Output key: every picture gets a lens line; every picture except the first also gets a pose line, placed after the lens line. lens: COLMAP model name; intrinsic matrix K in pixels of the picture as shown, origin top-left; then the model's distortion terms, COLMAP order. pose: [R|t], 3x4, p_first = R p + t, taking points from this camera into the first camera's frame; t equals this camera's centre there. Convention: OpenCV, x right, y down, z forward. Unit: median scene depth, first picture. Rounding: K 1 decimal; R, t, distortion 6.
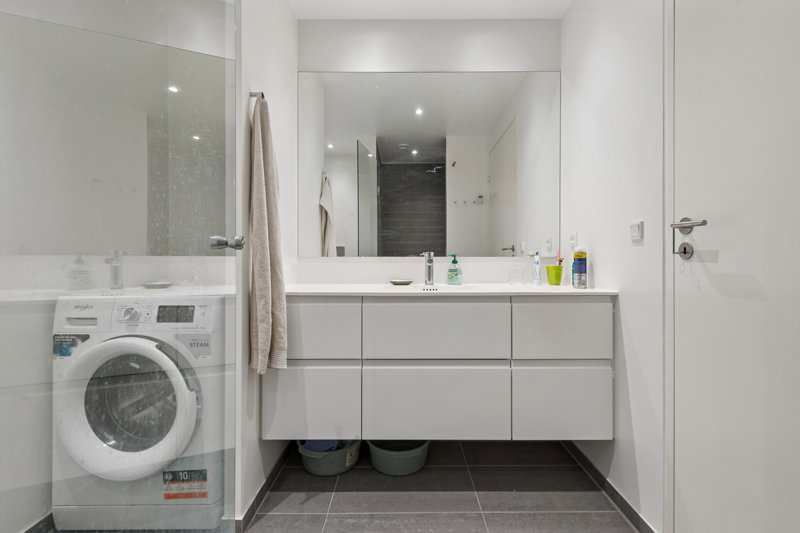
lens RADIAL K [[353.9, 0, 398.2], [0, 353.9, 263.1], [0, 0, 1]] dist [-0.000213, -0.000026]
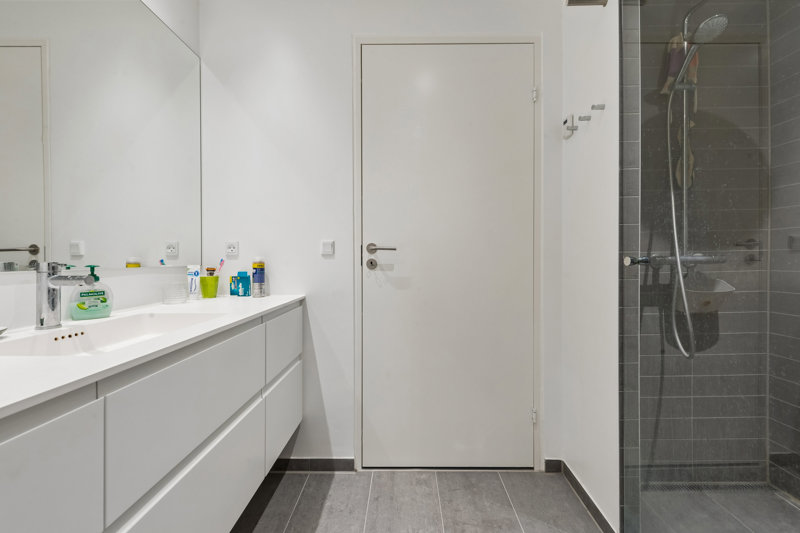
lens RADIAL K [[321.6, 0, 400.8], [0, 321.6, 259.5], [0, 0, 1]] dist [0.001075, 0.000132]
pose [[-0.025810, -0.000001, 0.999667, -0.551479], [0.006289, 0.999980, 0.000164, -0.045939], [-0.999647, 0.006291, -0.025810, 0.767672]]
